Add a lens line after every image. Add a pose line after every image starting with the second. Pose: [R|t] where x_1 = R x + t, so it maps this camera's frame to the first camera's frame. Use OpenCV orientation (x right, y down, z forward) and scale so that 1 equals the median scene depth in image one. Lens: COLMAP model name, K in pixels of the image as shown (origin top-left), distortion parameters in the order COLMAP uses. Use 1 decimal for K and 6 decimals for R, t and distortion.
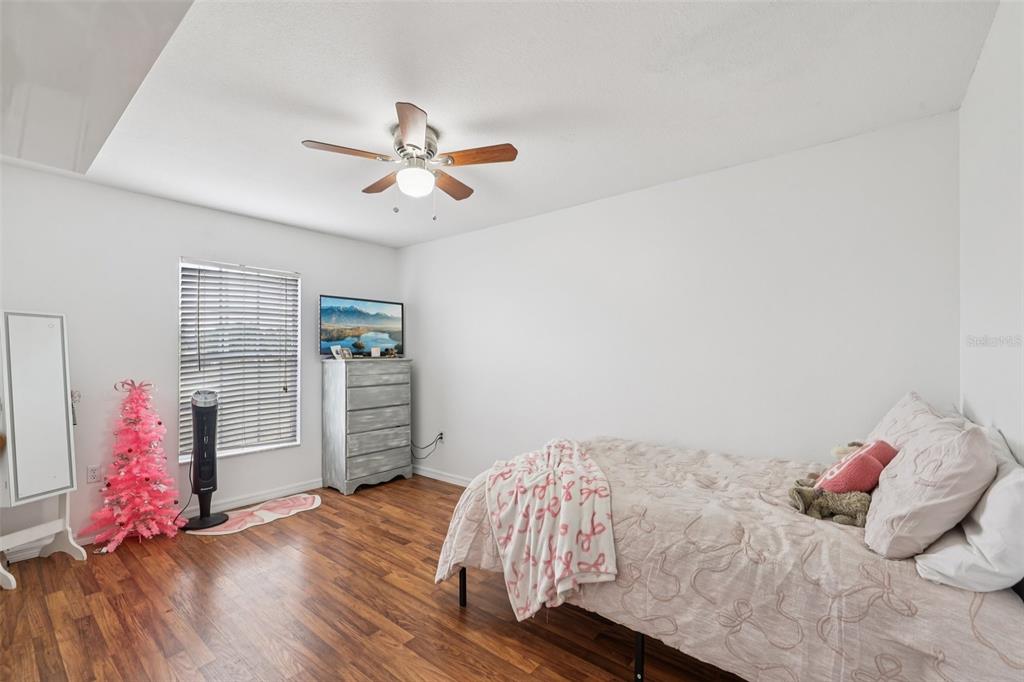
lens RADIAL K [[436.4, 0, 512.3], [0, 436.4, 343.3], [0, 0, 1]] dist [0.000492, 0.000158]
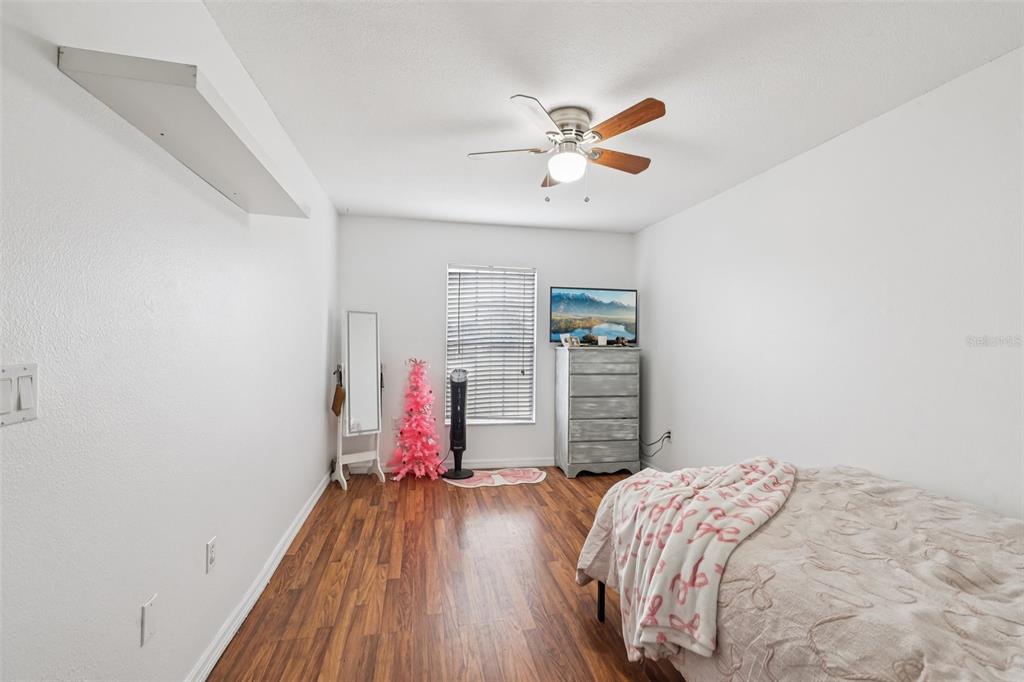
lens RADIAL K [[444.9, 0, 510.9], [0, 444.9, 327.7], [0, 0, 1]] dist [0.000215, 0.000294]
pose [[0.774635, -0.004244, -0.632394, 0.232512], [-0.002662, 0.999947, -0.009972, 0.001742], [0.632402, 0.009409, 0.774583, 0.110657]]
